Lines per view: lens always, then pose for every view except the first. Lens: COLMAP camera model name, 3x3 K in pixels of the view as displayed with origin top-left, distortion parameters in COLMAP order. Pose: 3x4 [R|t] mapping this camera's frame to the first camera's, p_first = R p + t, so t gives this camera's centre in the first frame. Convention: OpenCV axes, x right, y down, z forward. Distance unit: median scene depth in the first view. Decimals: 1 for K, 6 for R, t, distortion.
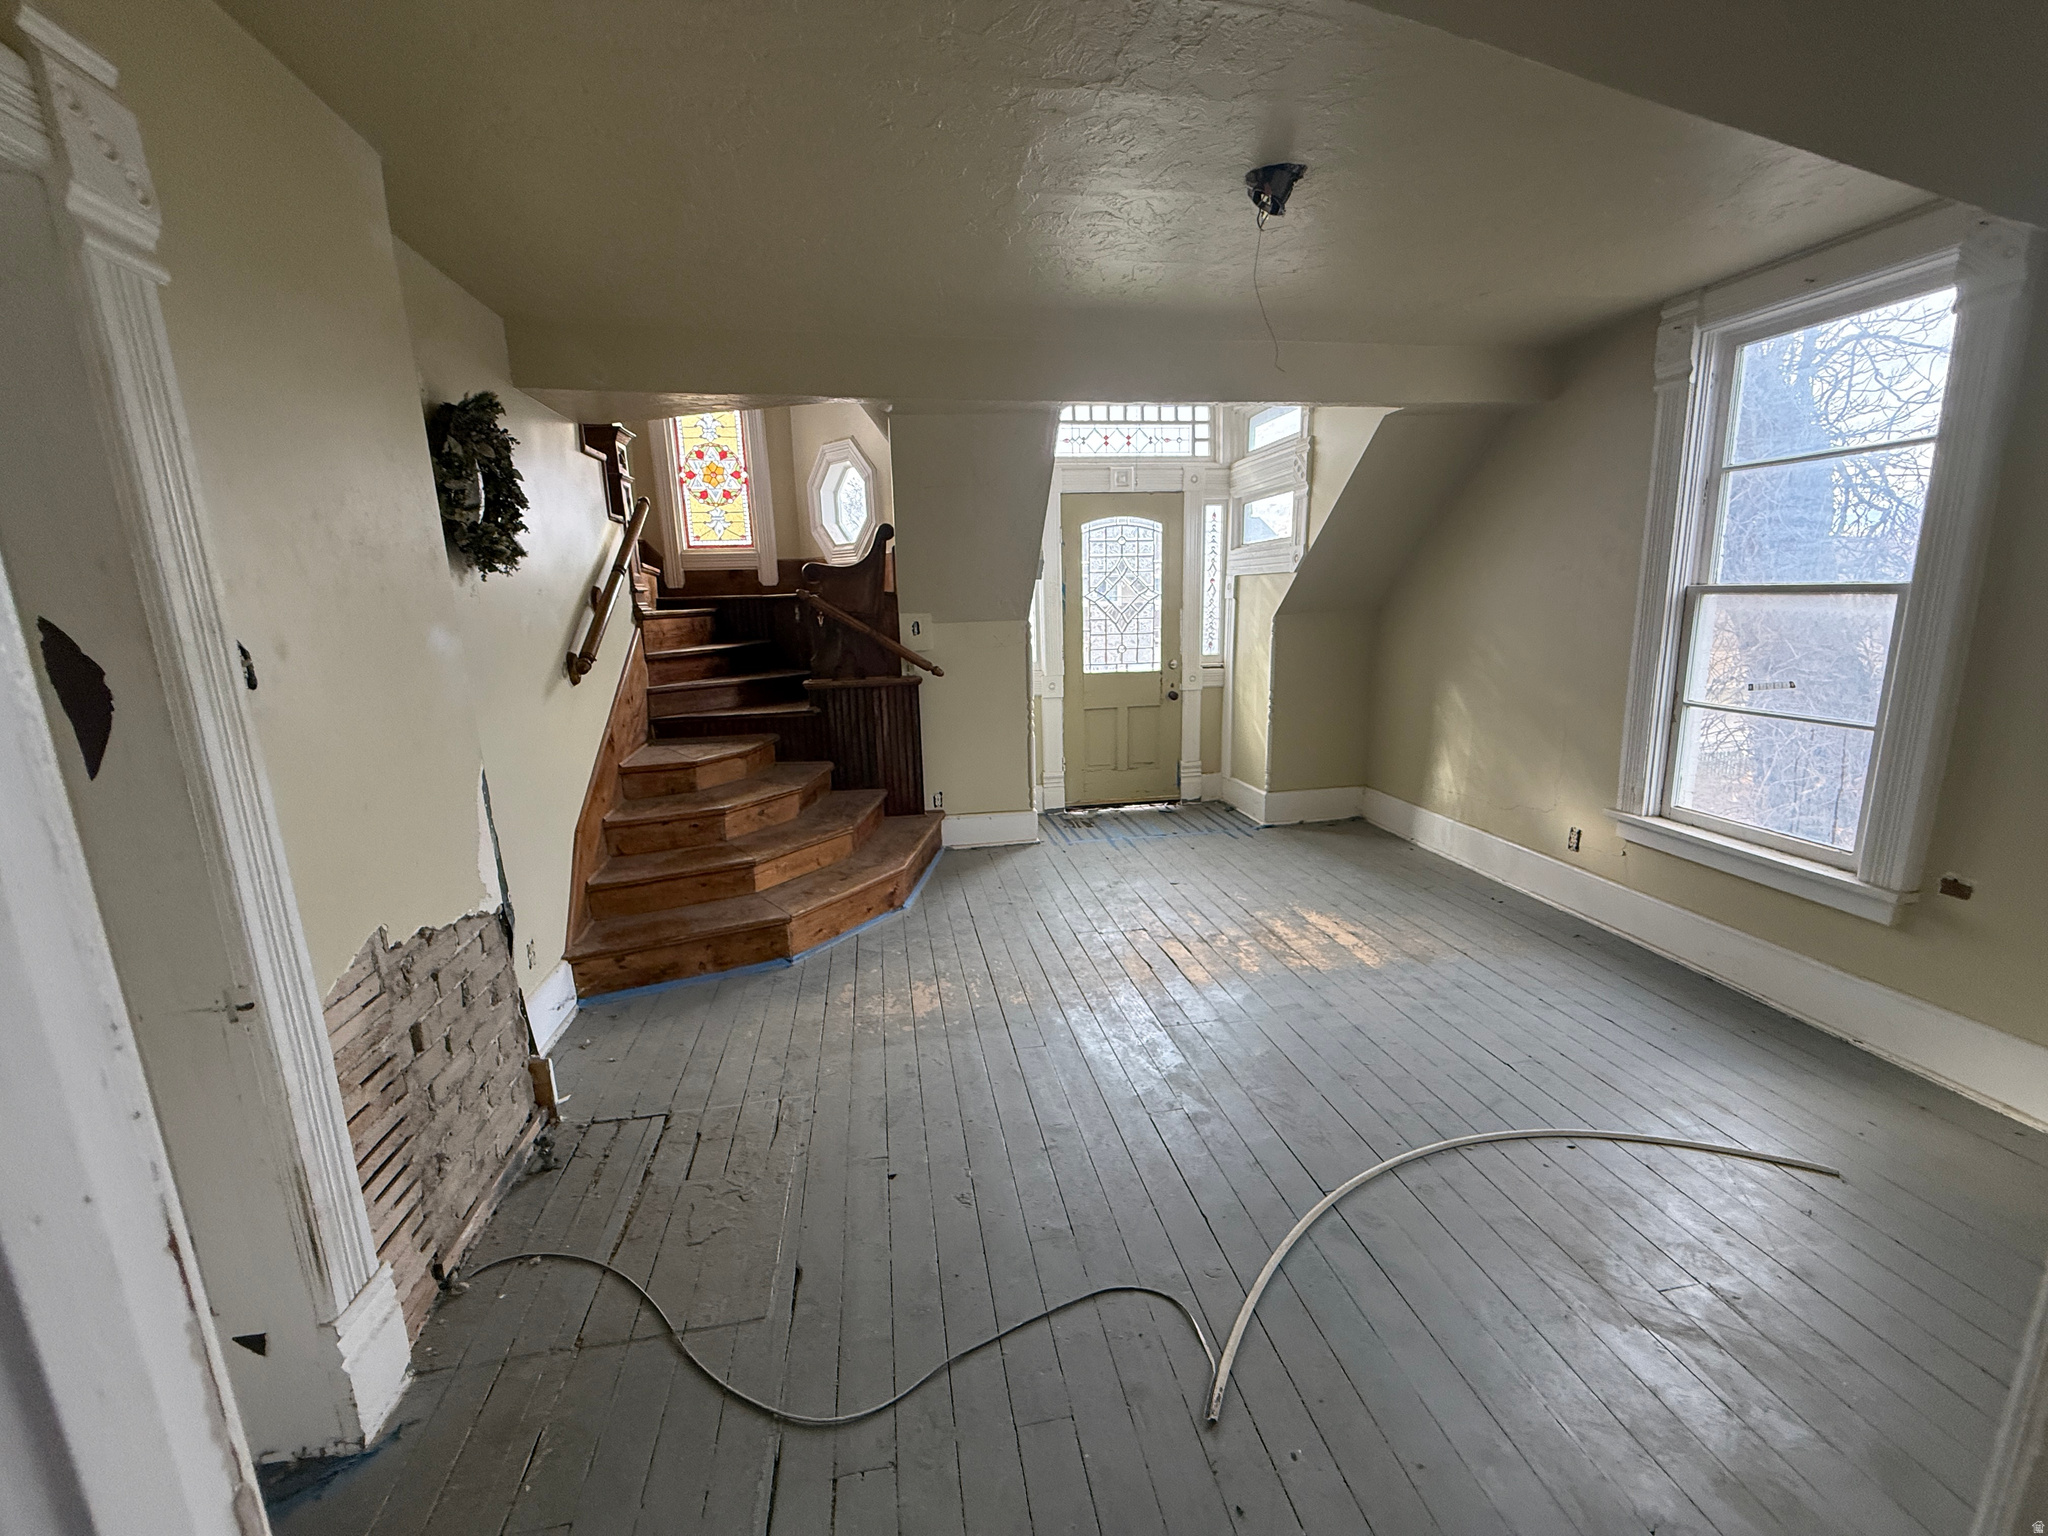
lens RADIAL K [[815.0, 0, 1020.2], [0, 815.0, 767.1], [0, 0, 1]] dist [-0.000099, 0.000512]
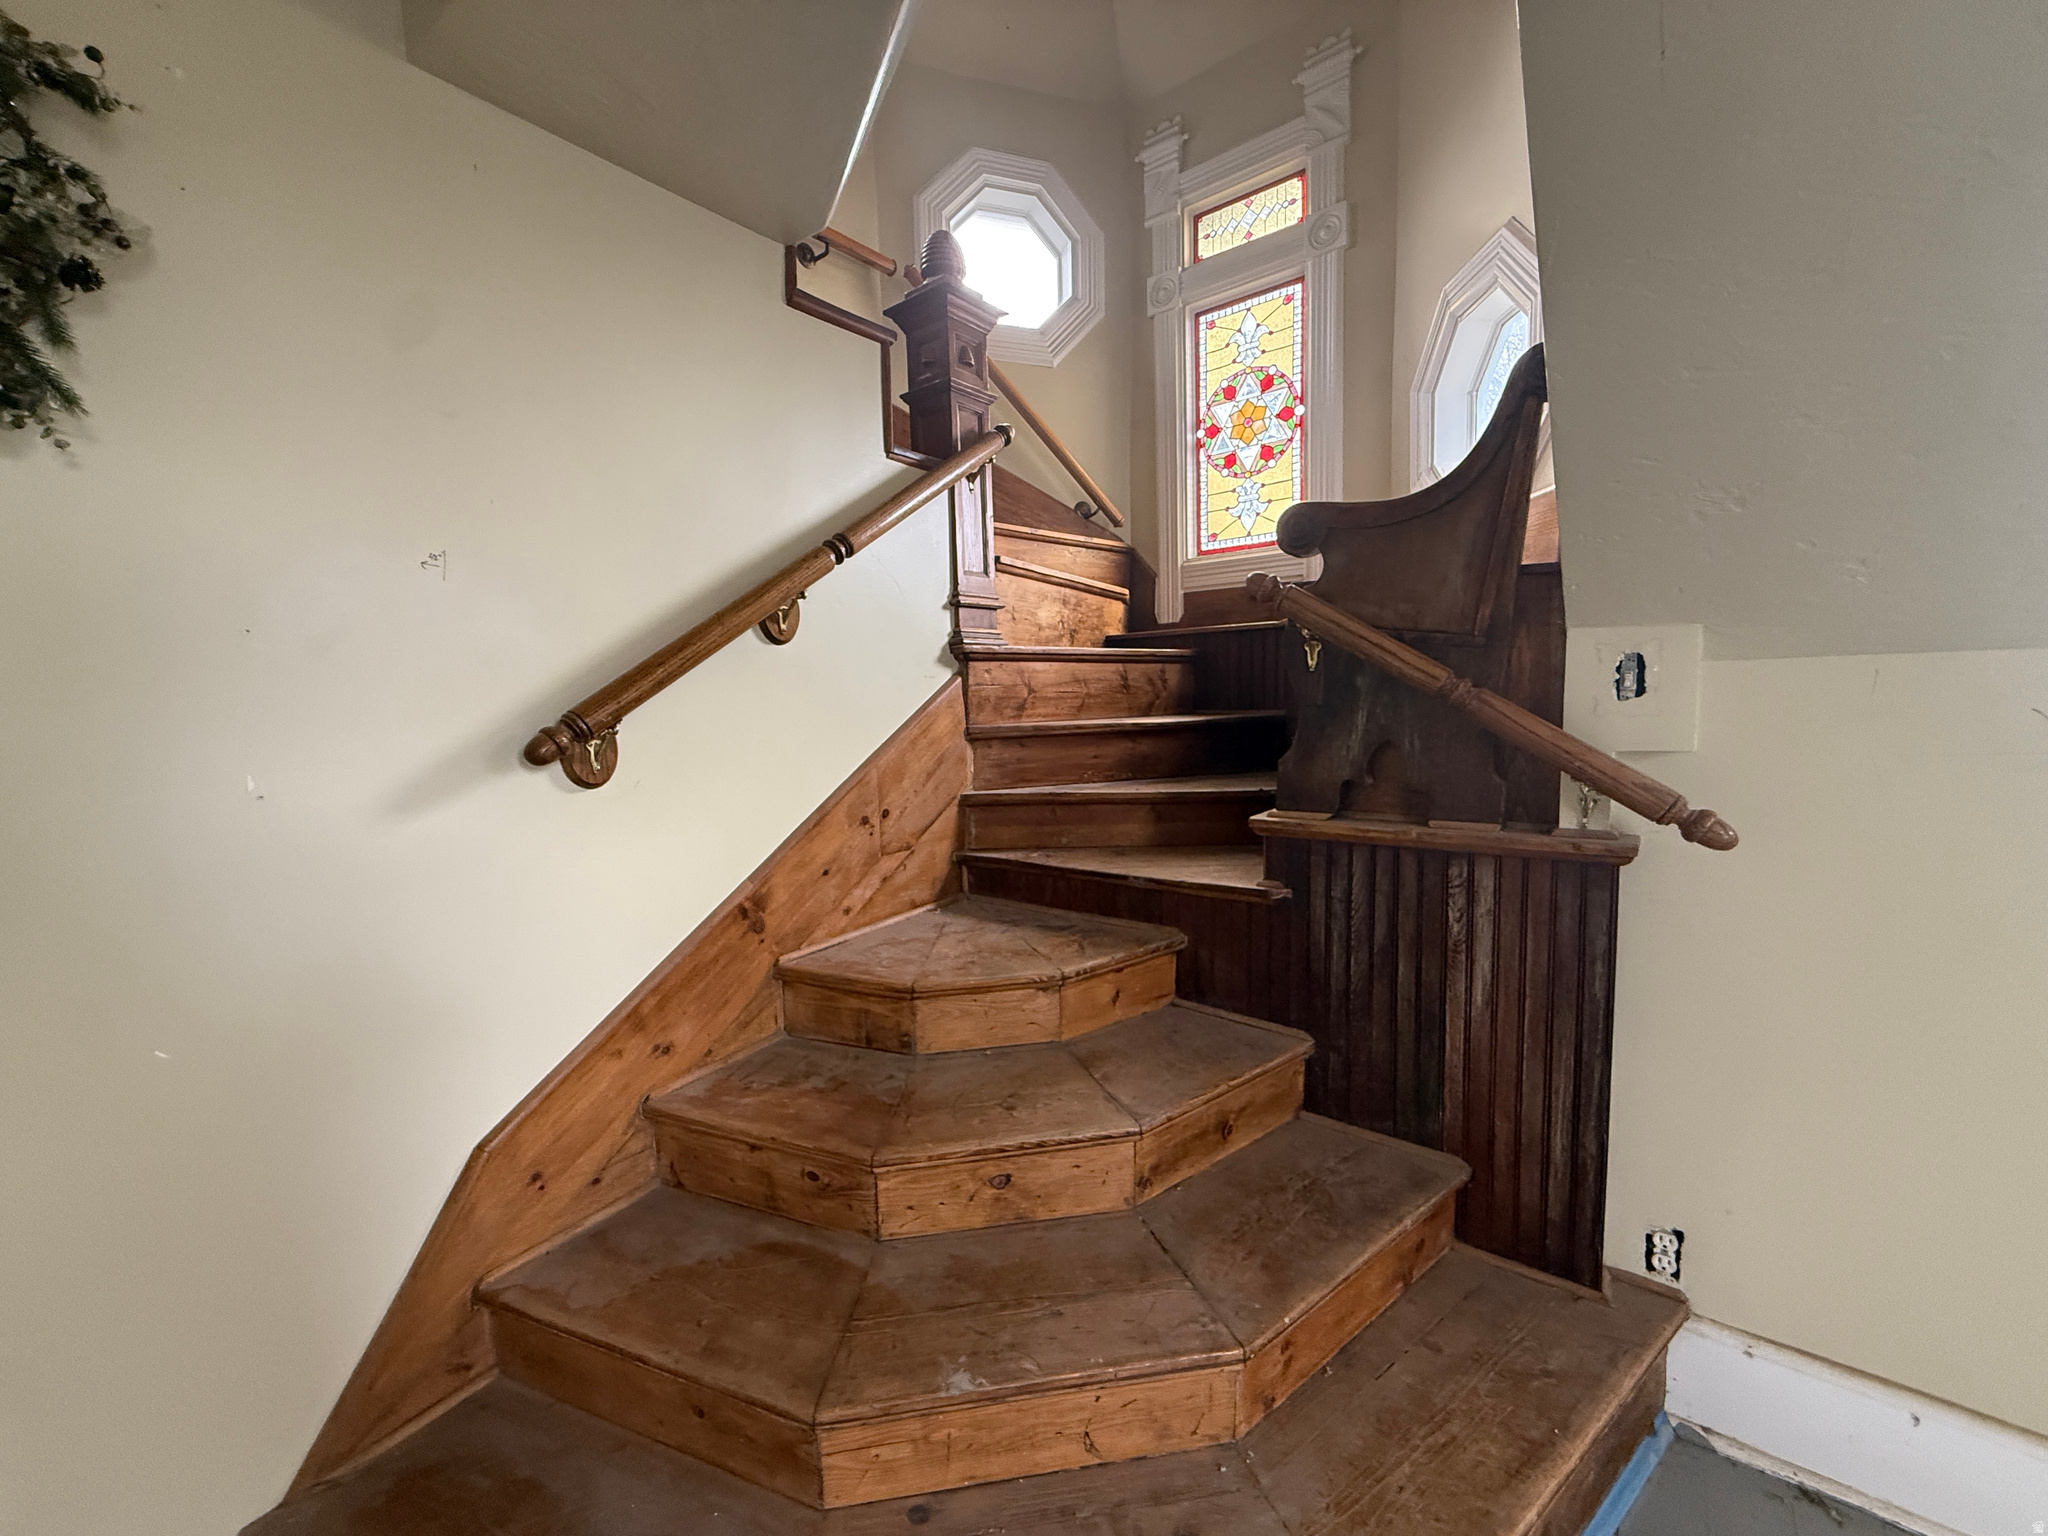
lens RADIAL K [[815.0, 0, 1020.2], [0, 815.0, 767.1], [0, 0, 1]] dist [-0.000099, 0.000512]
pose [[0.672180, 0.075181, -0.736561, -0.047778], [-0.146555, 0.988657, -0.032833, -0.081277], [0.725738, 0.130017, 0.675573, 0.545696]]
